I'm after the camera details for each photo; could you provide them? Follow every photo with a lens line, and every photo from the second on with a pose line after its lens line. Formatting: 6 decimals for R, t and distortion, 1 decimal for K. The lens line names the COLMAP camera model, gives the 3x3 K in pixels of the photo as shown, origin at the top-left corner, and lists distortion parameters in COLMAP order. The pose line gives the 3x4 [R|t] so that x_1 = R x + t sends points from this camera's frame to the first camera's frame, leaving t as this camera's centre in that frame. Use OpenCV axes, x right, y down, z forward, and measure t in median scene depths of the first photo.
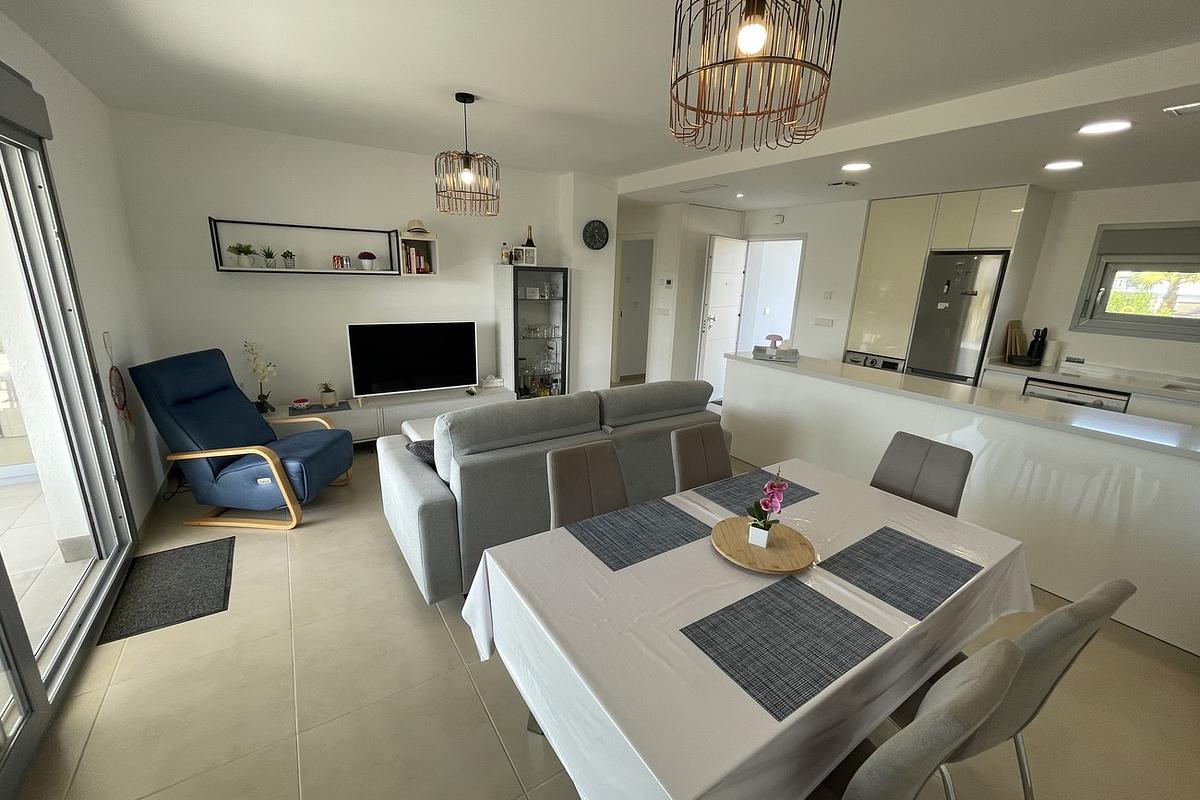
lens RADIAL K [[484.6, 0, 600.0], [0, 484.6, 400.0], [0, 0, 1]] dist [-0.001551, -0.000168]
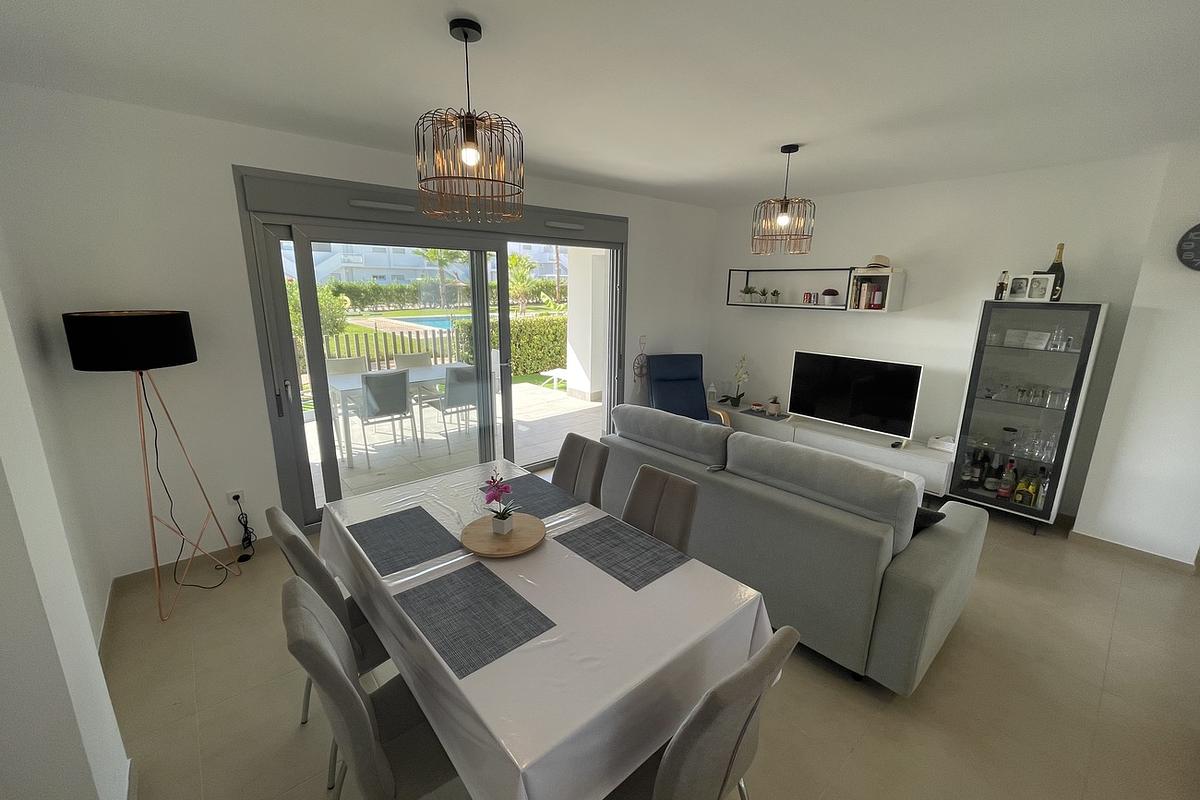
lens RADIAL K [[484.6, 0, 600.0], [0, 484.6, 400.0], [0, 0, 1]] dist [-0.001551, -0.000168]
pose [[0.133566, 0.196532, -0.971357, 0.562968], [-0.262218, 0.952217, 0.156603, -0.101060], [0.955721, 0.233790, 0.178718, 0.364058]]
